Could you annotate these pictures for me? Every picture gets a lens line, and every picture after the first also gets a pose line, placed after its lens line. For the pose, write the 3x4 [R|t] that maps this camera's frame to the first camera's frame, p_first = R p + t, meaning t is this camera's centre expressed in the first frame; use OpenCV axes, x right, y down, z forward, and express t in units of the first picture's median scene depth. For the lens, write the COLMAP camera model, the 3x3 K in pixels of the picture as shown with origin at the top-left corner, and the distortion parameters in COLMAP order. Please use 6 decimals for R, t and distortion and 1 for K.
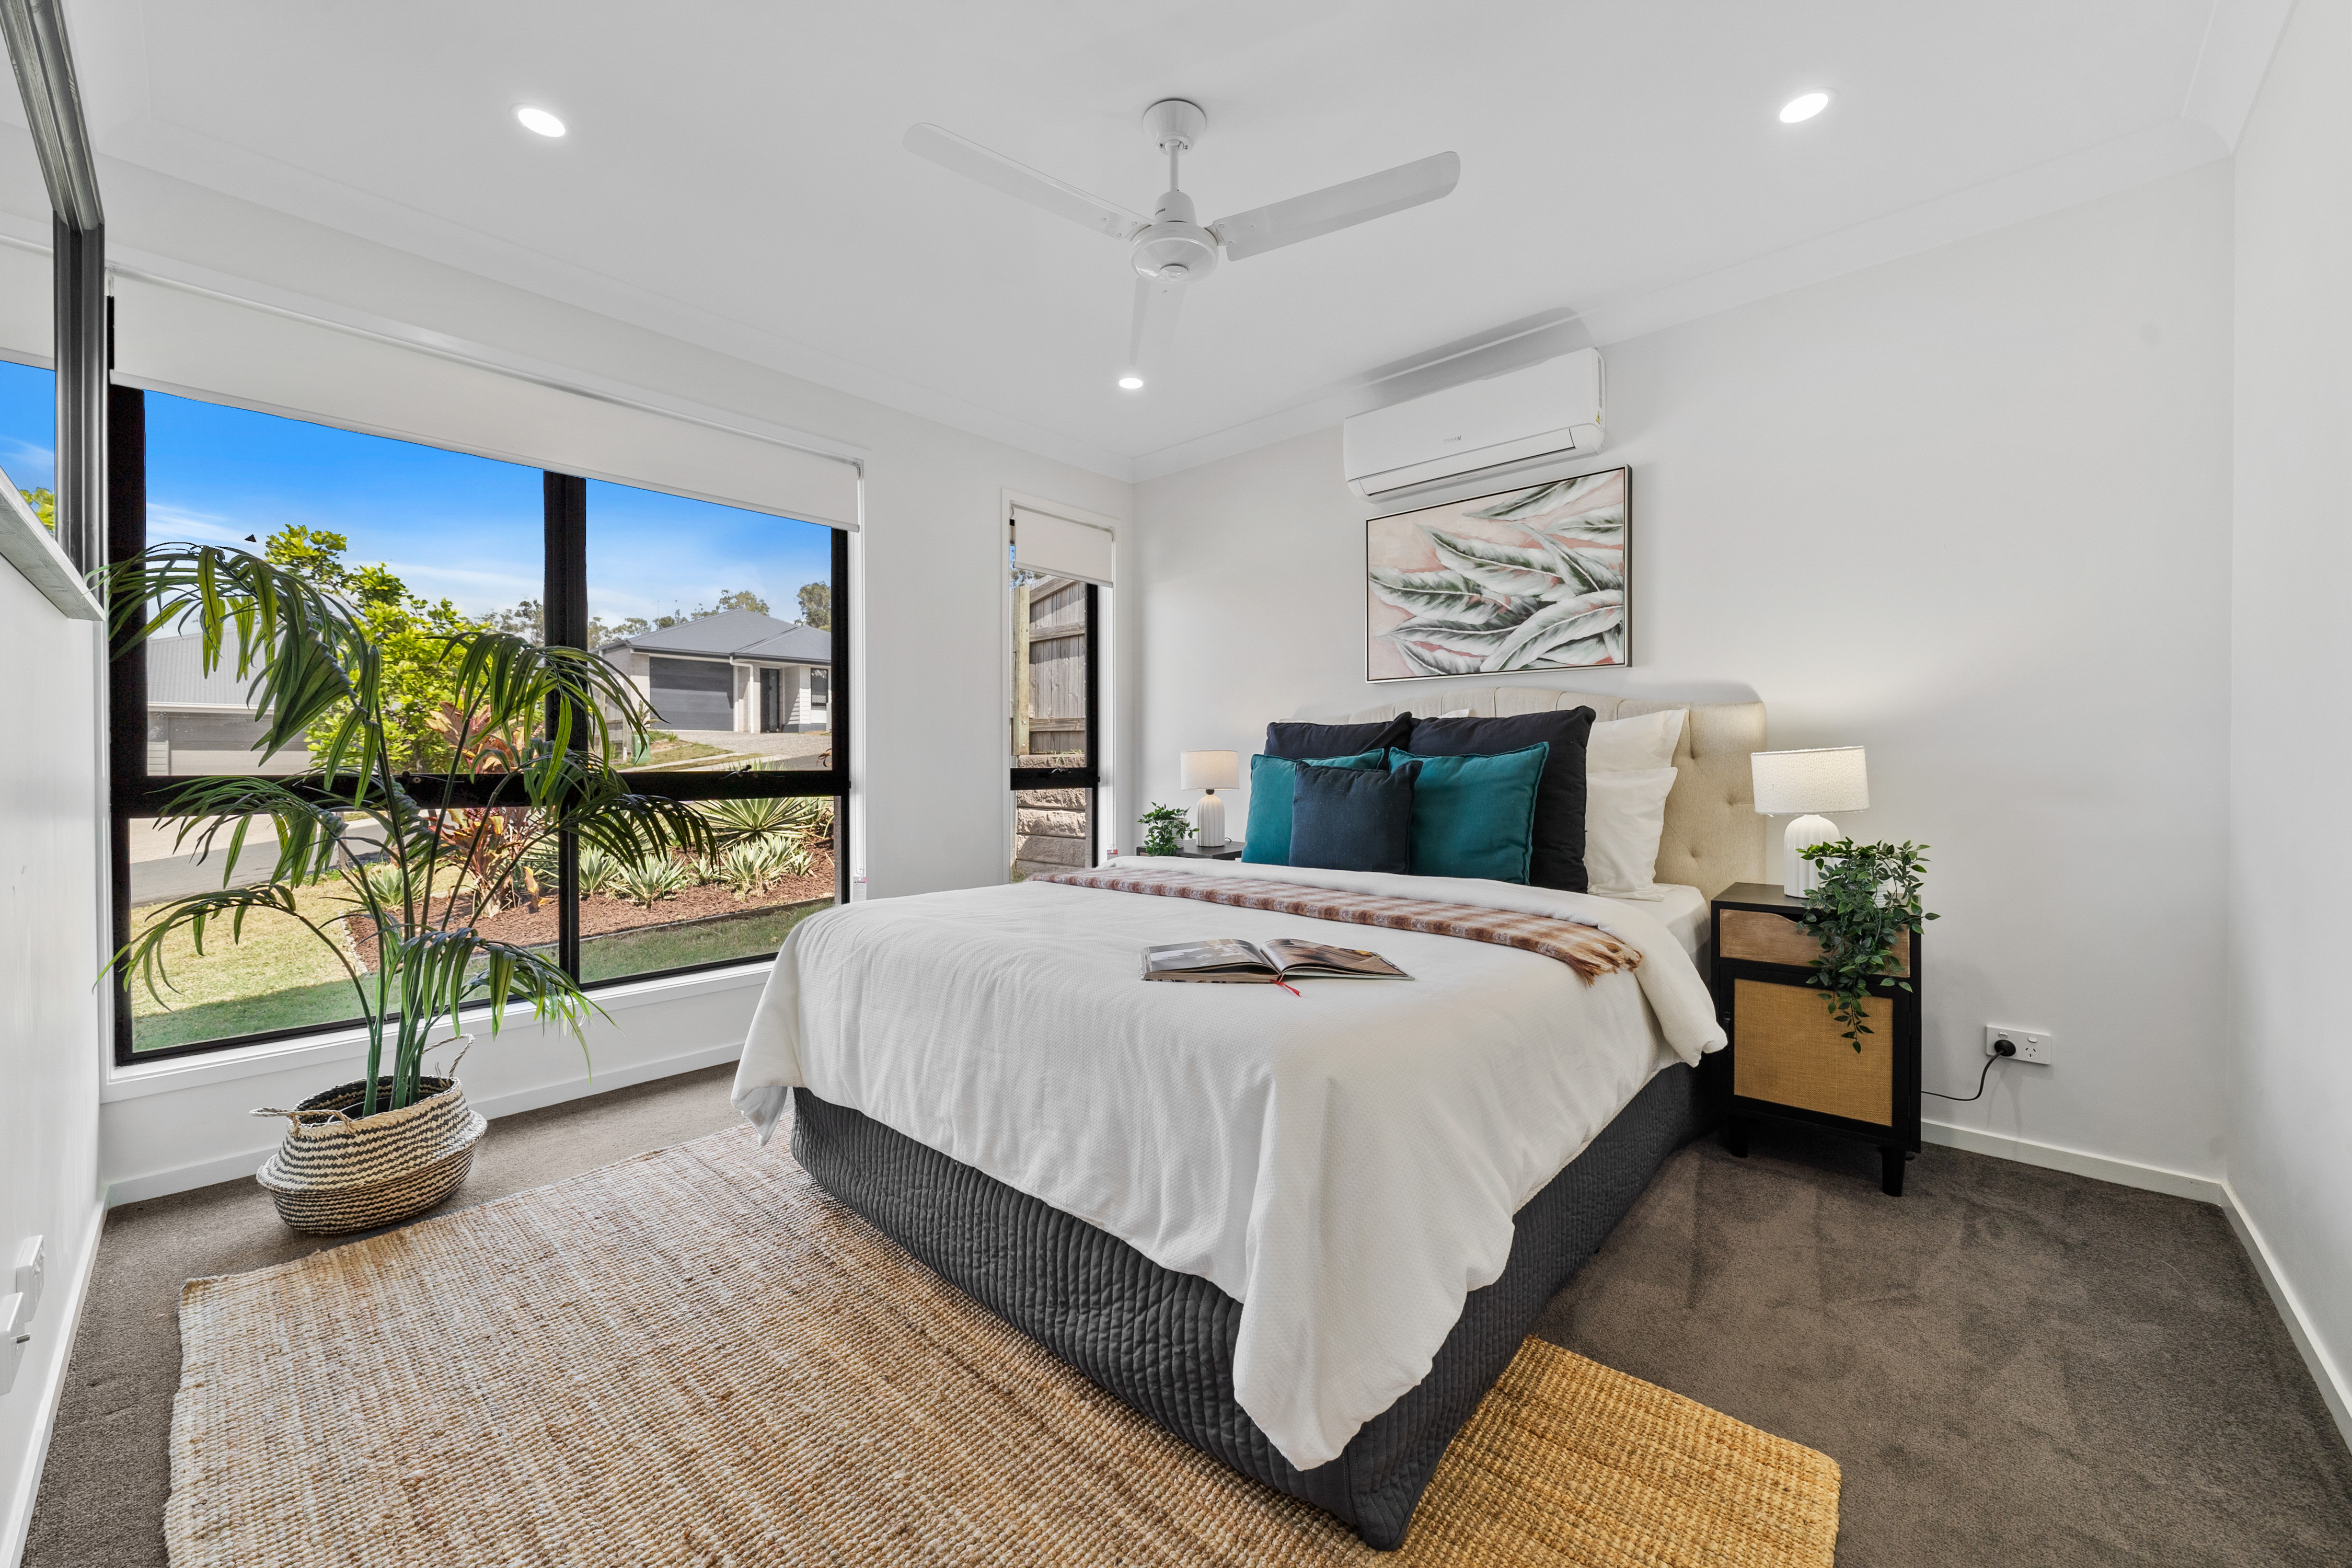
lens RADIAL K [[884.3, 0, 1175.3], [0, 884.3, 772.9], [0, 0, 1]] dist [-0.000637, -0.000015]
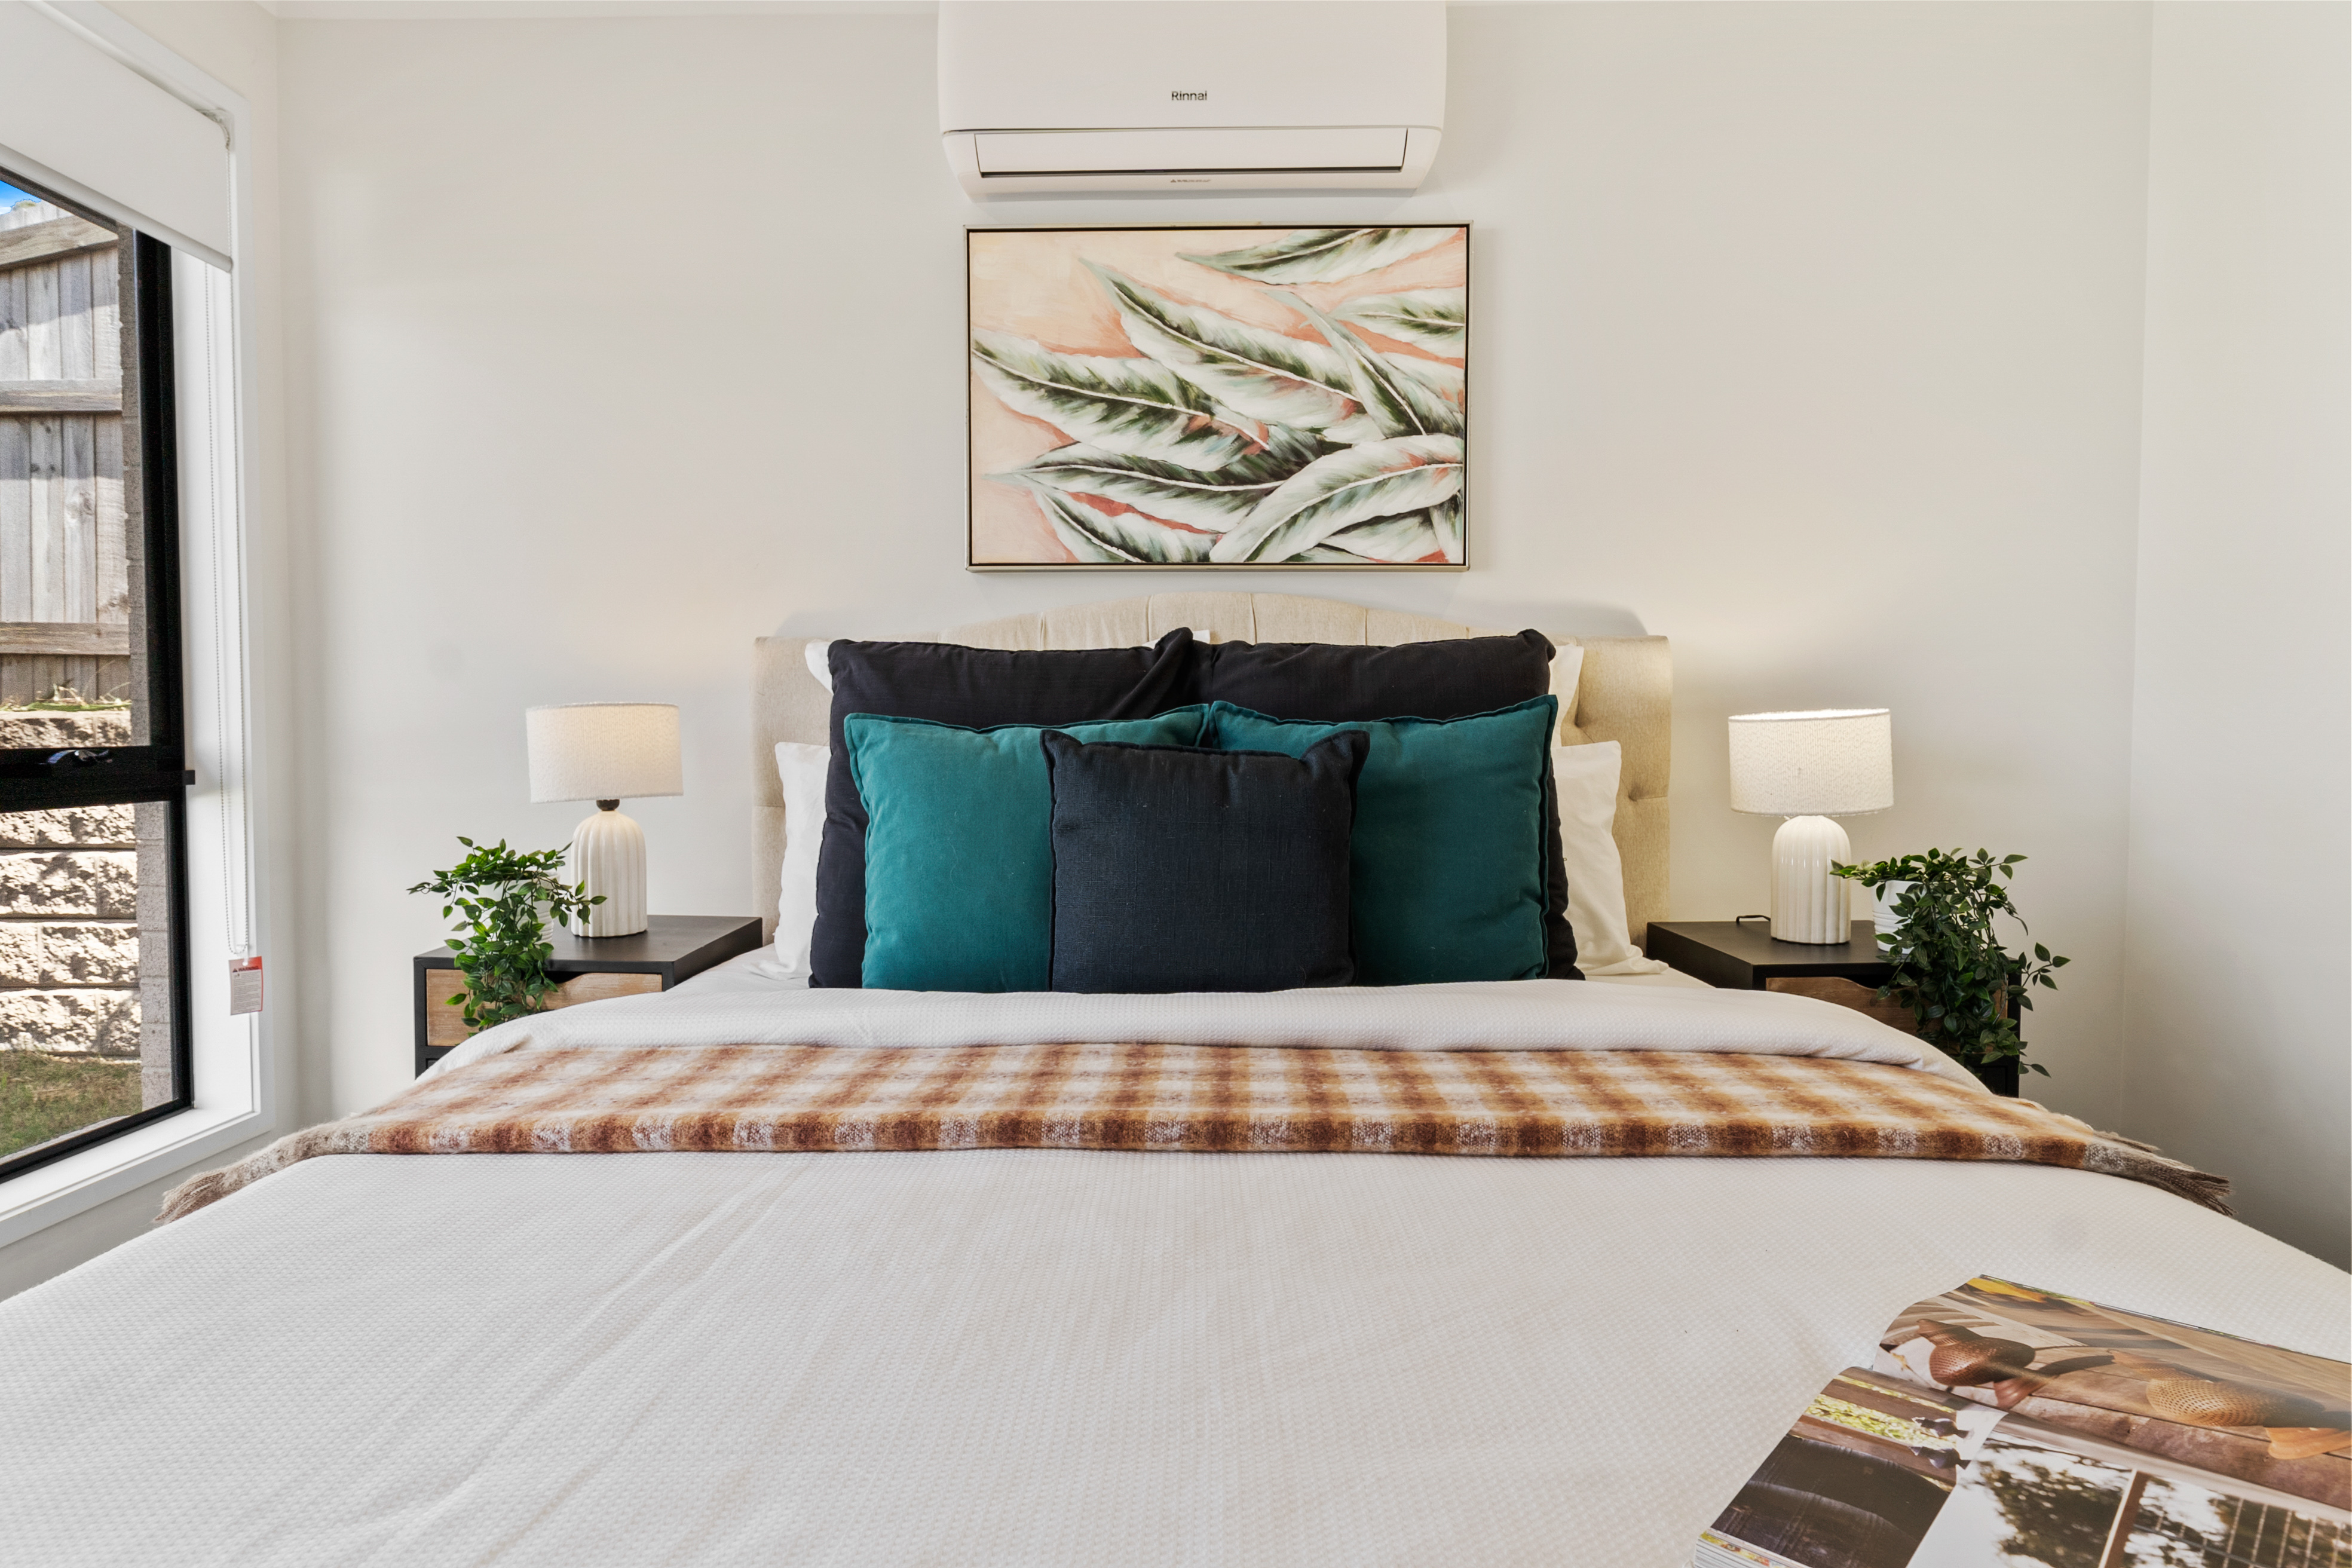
lens RADIAL K [[1293.3, 0, 1171.7], [0, 1293.3, 774.8], [0, 0, 1]] dist [0.008175, 0.001249]
pose [[0.756939, -0.022583, 0.653095, -0.185532], [0.007822, 0.999644, 0.025500, -0.006791], [-0.653439, -0.014194, 0.756846, 0.433869]]
